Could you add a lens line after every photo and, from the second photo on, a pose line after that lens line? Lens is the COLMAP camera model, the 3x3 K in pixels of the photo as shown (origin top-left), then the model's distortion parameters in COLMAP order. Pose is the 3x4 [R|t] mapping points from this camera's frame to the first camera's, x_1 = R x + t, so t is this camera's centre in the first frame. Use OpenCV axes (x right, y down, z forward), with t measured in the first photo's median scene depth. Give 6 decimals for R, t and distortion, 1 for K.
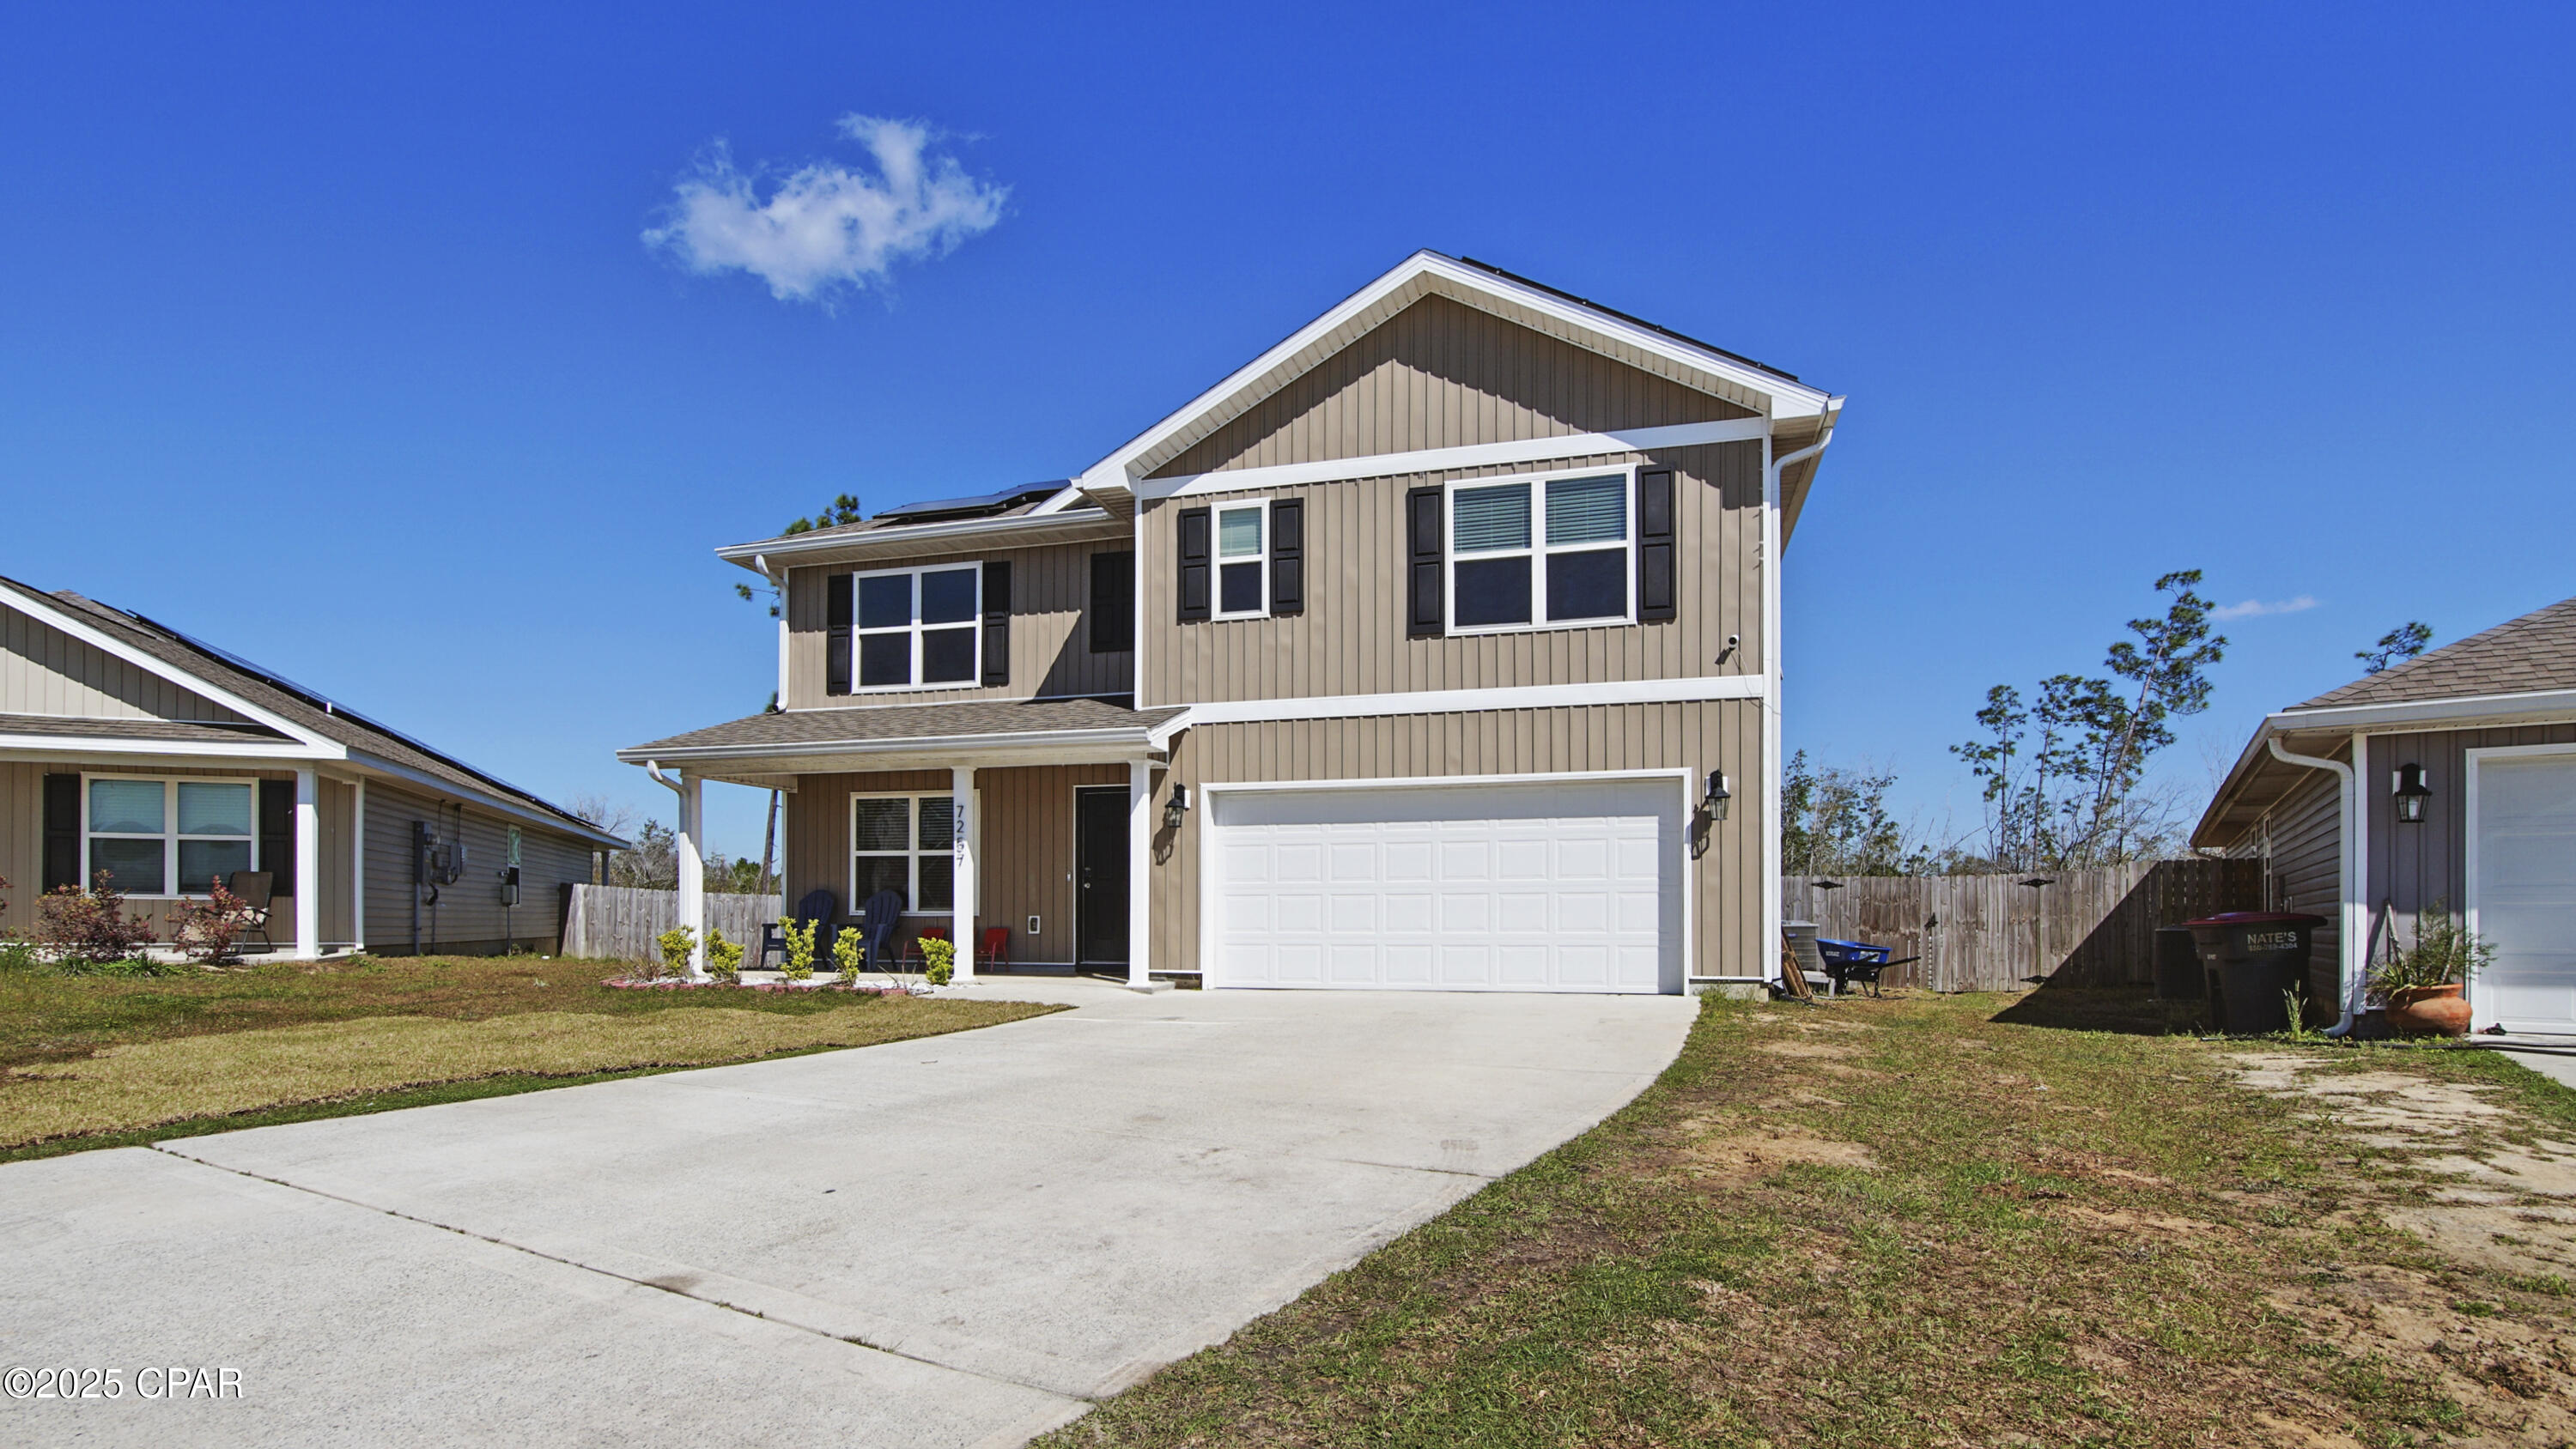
lens RADIAL K [[1252.8, 0, 1293.4], [0, 1252.8, 666.0], [0, 0, 1]] dist [-0.006142, -0.001756]
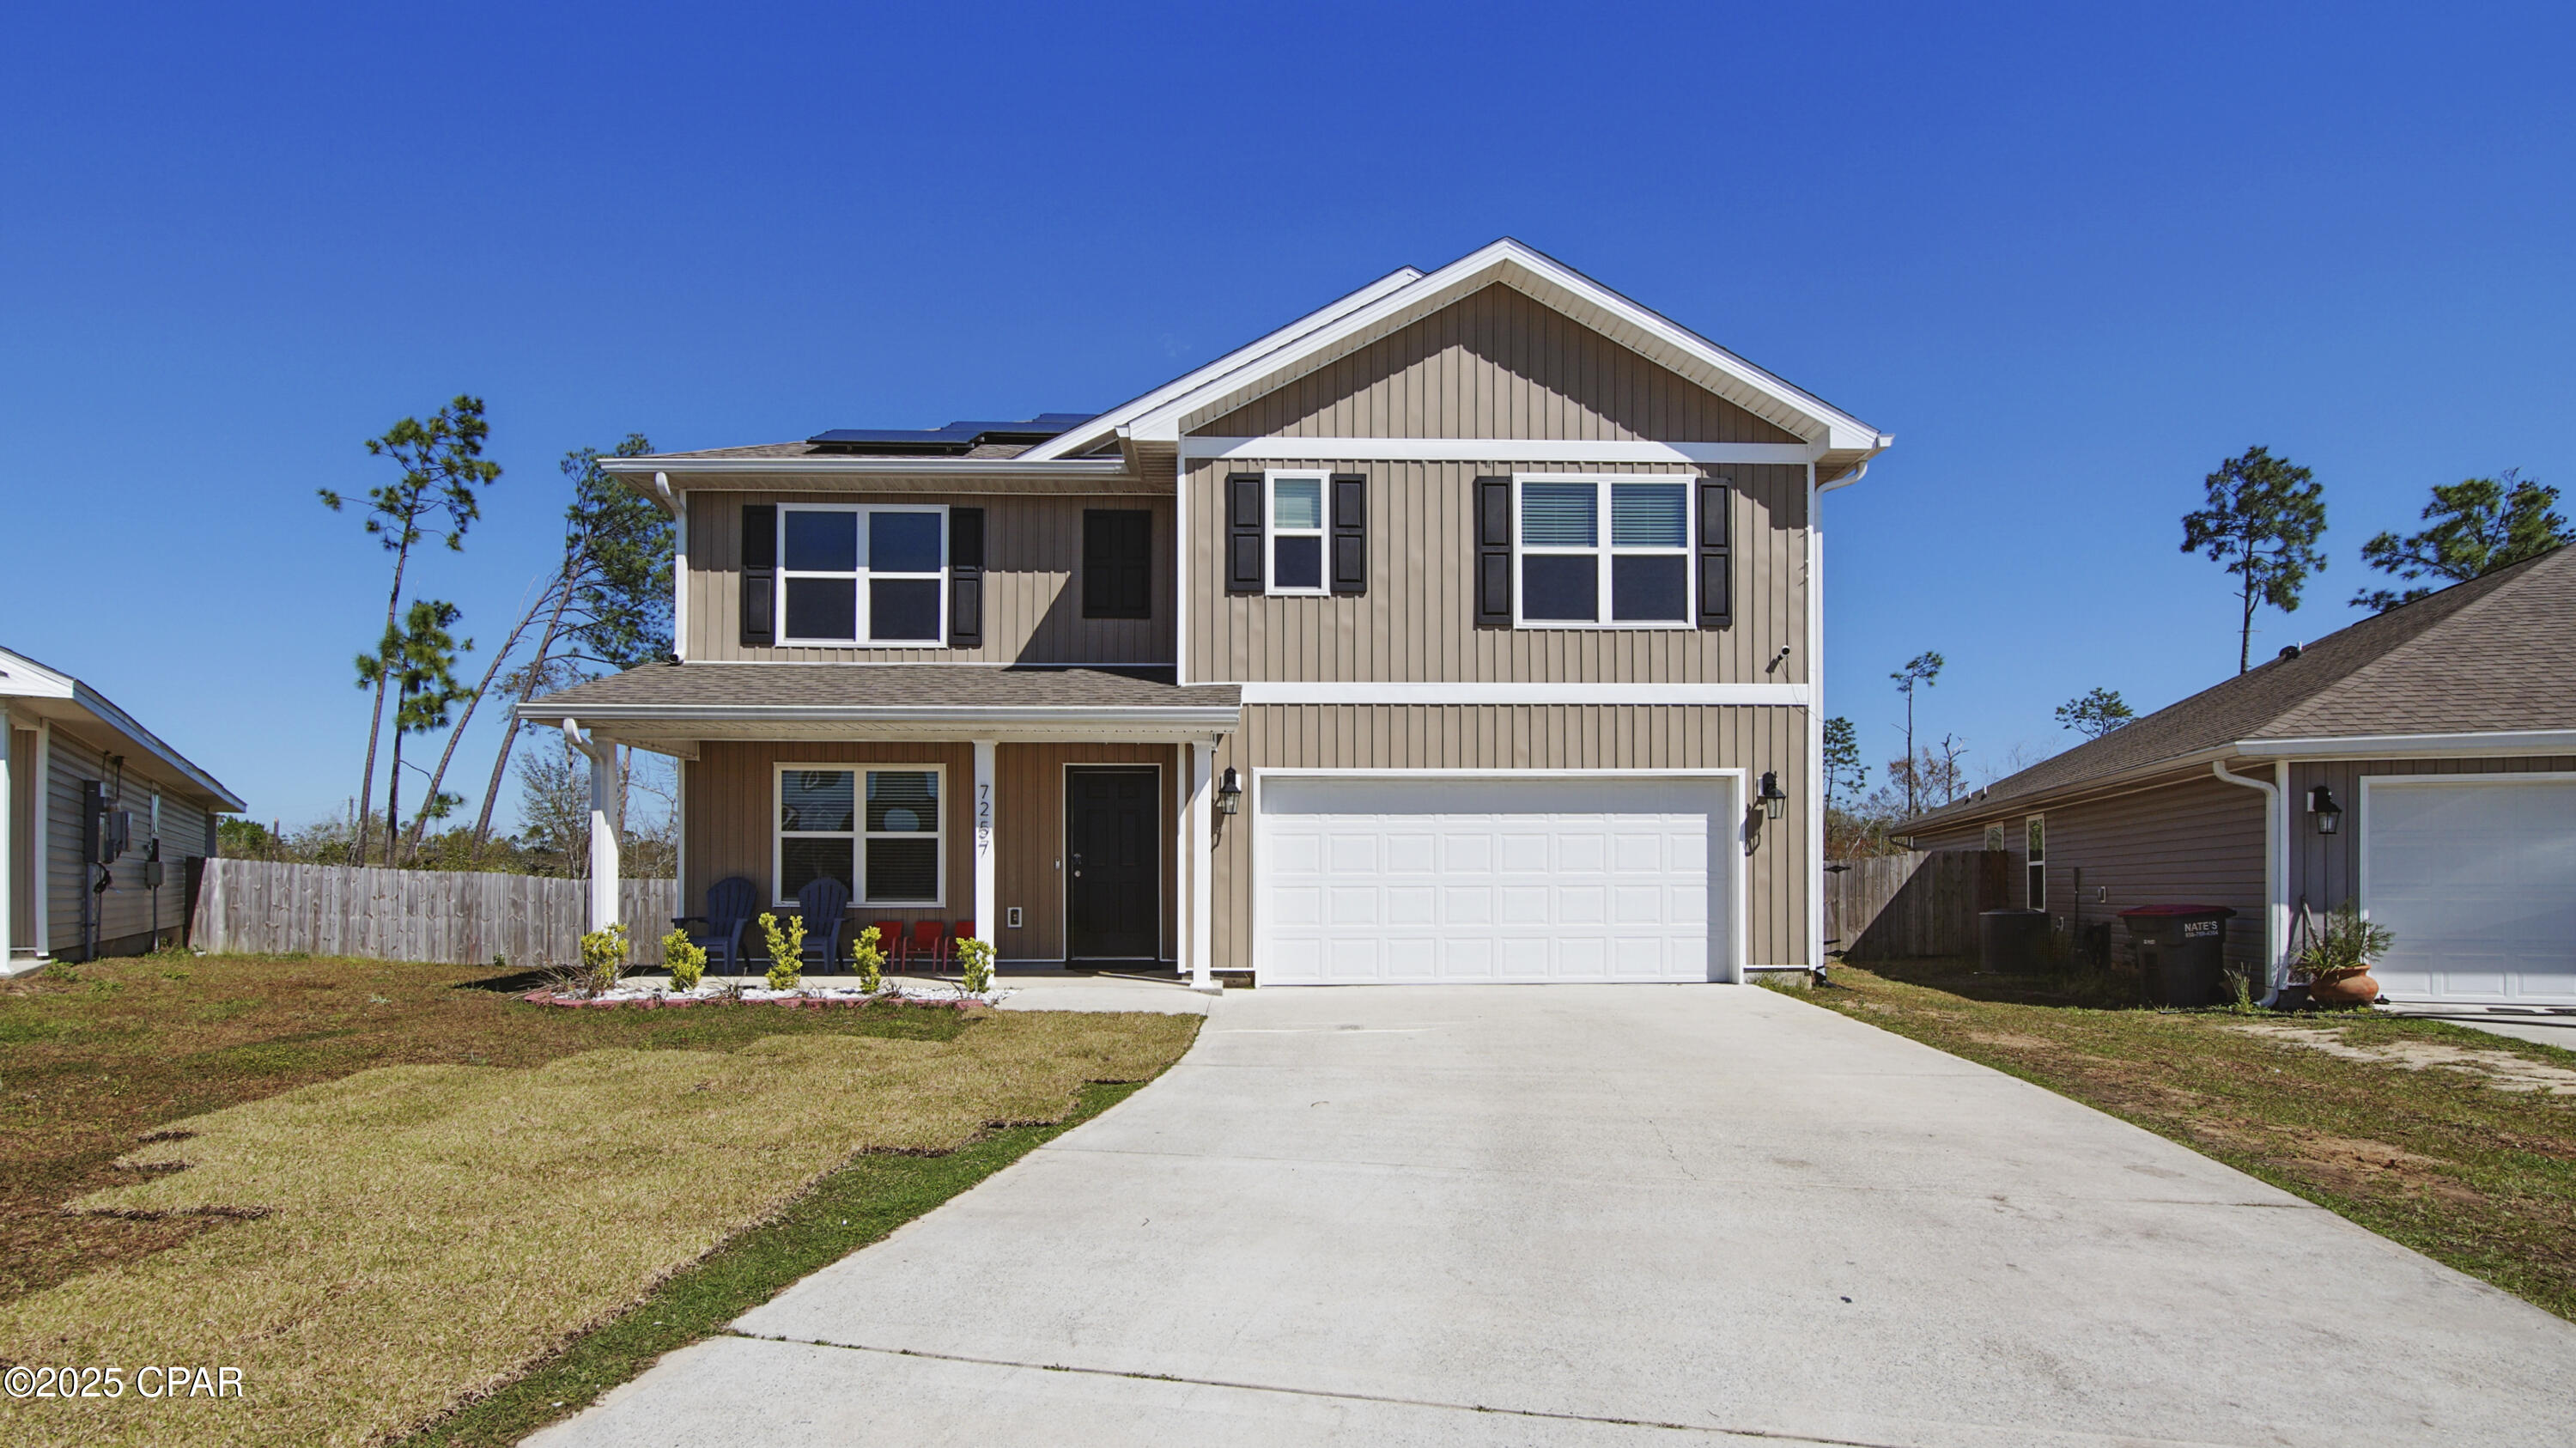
lens RADIAL K [[1242.0, 0, 1281.5], [0, 1242.0, 647.5], [0, 0, 1]] dist [-0.007184, -0.000478]
pose [[0.950090, 0.057603, 0.306612, -0.344293], [-0.060594, 0.998162, 0.000239, 0.002300], [-0.306035, -0.018806, 0.951834, 0.110303]]
